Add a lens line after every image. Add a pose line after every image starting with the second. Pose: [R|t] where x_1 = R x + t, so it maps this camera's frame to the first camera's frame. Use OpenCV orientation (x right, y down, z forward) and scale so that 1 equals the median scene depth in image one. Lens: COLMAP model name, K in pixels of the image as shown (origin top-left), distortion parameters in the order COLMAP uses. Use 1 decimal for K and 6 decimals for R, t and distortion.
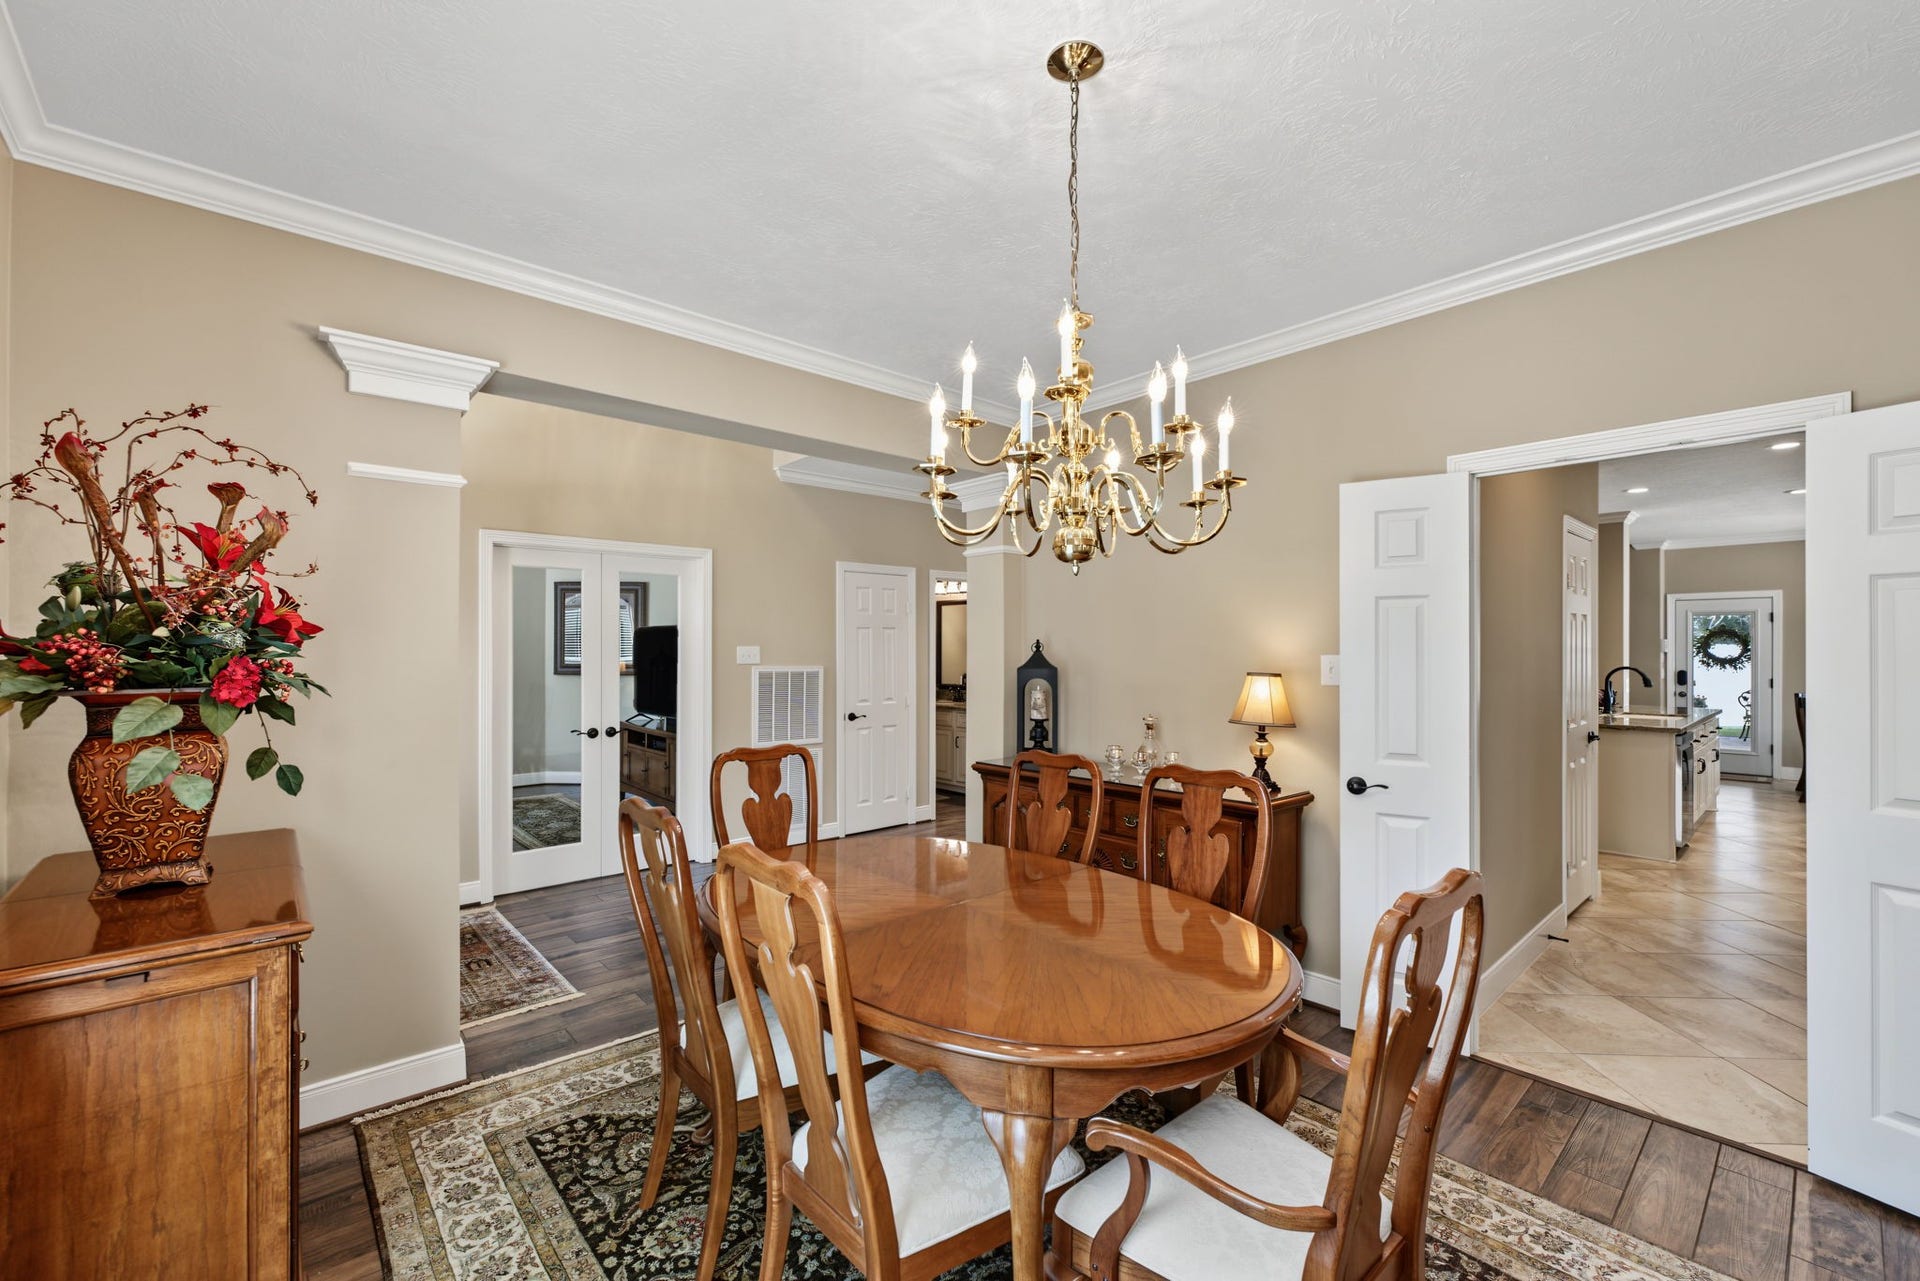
lens RADIAL K [[777.1, 0, 959.9], [0, 777.1, 644.8], [0, 0, 1]] dist [-0.001024, -0.000253]
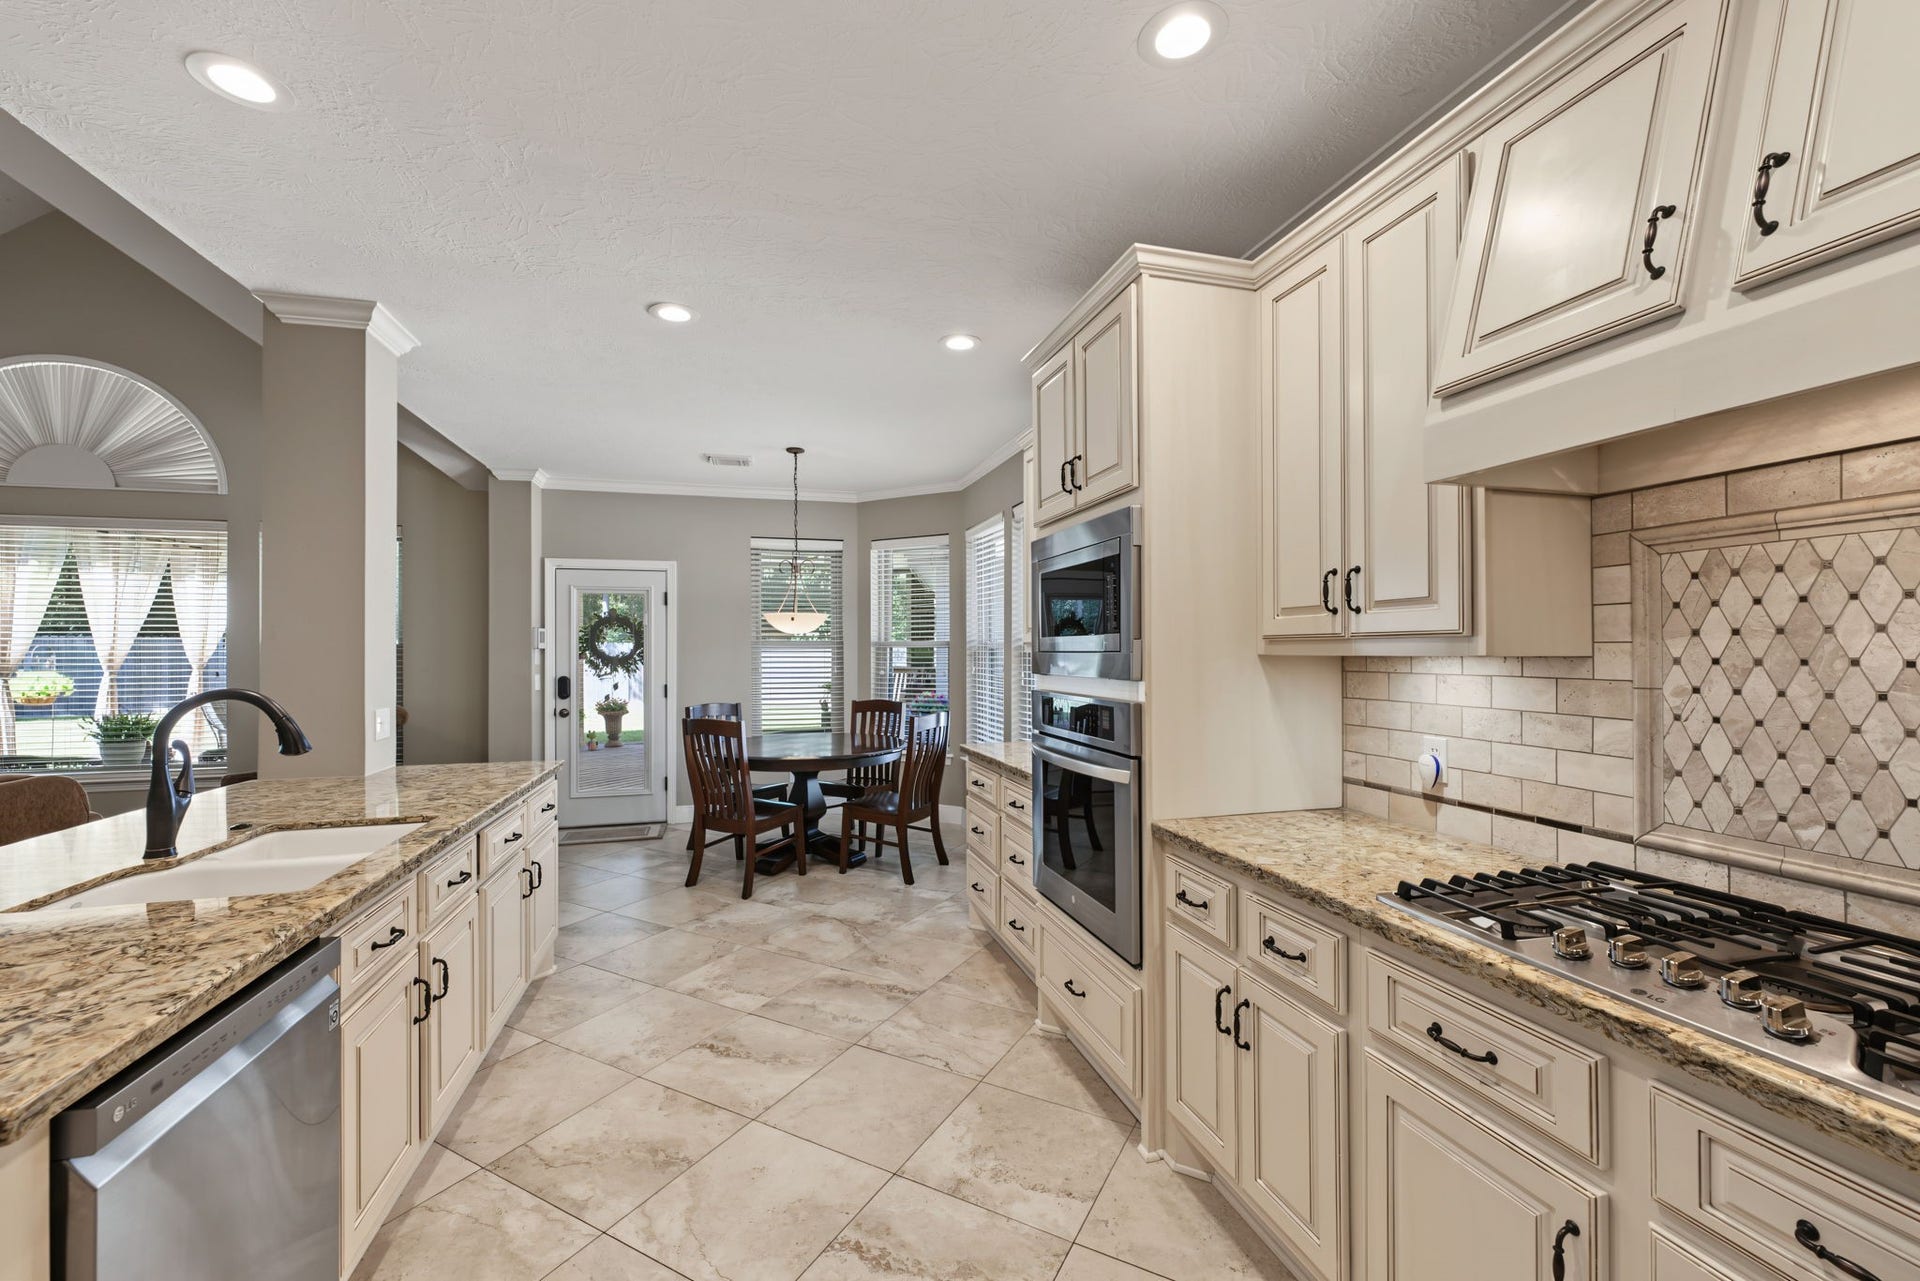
lens RADIAL K [[777.1, 0, 959.9], [0, 777.1, 644.8], [0, 0, 1]] dist [-0.001024, -0.000253]
pose [[0.428064, 0.000763, 0.903748, 0.492968], [-0.000303, 1.000000, -0.000701, 0.007037], [-0.903748, 0.000026, 0.428064, 0.429513]]
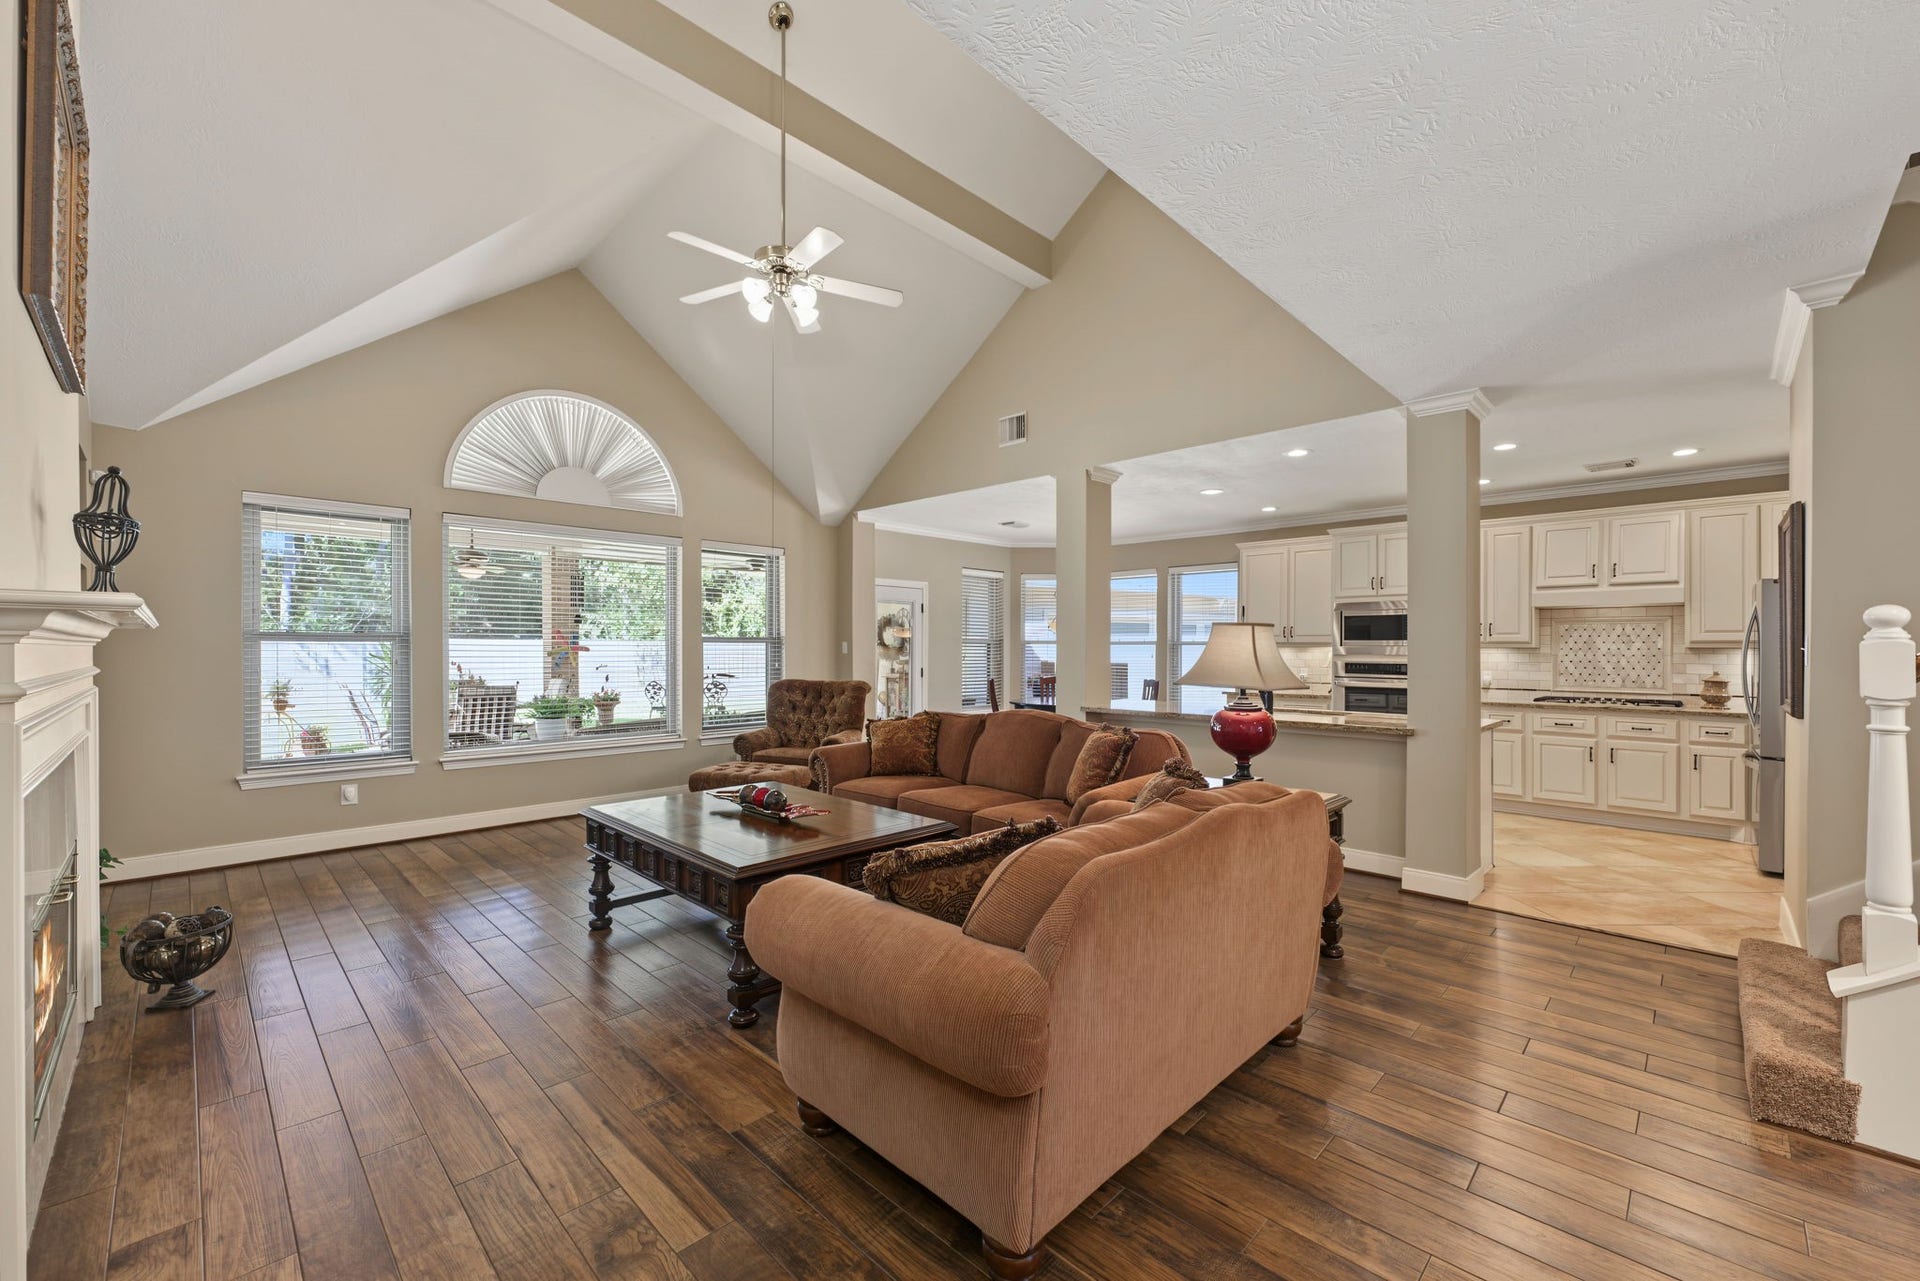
lens RADIAL K [[777.1, 0, 959.9], [0, 777.1, 644.8], [0, 0, 1]] dist [-0.001024, -0.000253]
pose [[-0.076825, 0.001598, 0.997043, 0.020362], [-0.010451, 0.999942, -0.002408, 0.014188], [-0.996990, -0.010605, -0.076804, 0.983530]]
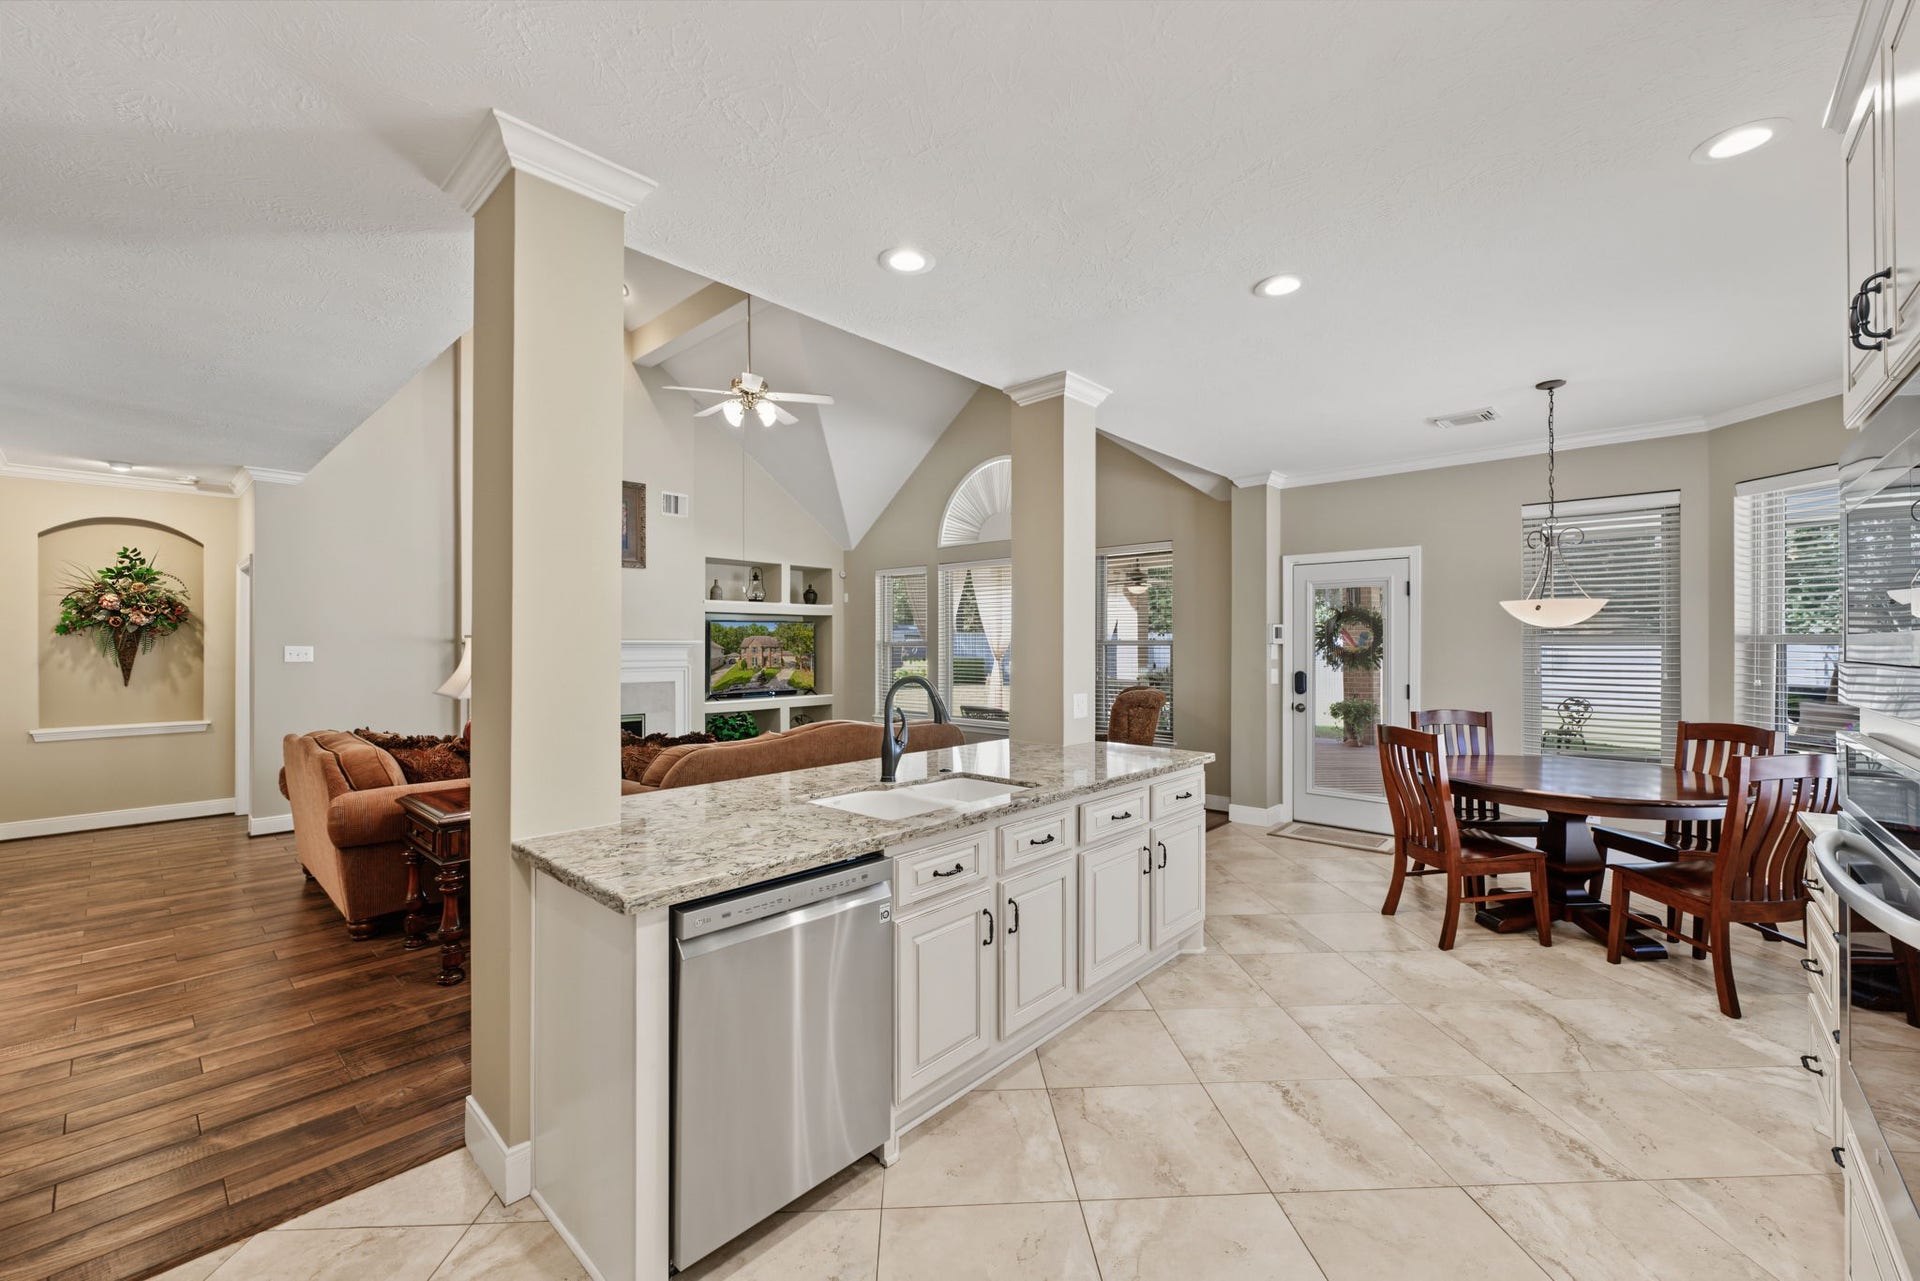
lens RADIAL K [[766.6, 0, 954.3], [0, 766.6, 641.4], [0, 0, 1]] dist [-0.001232, 0.000051]
pose [[0.994540, -0.002822, 0.104314, 0.581382], [0.002336, 0.999986, 0.004784, 0.004039], [-0.104326, -0.004514, 0.994533, 0.392842]]
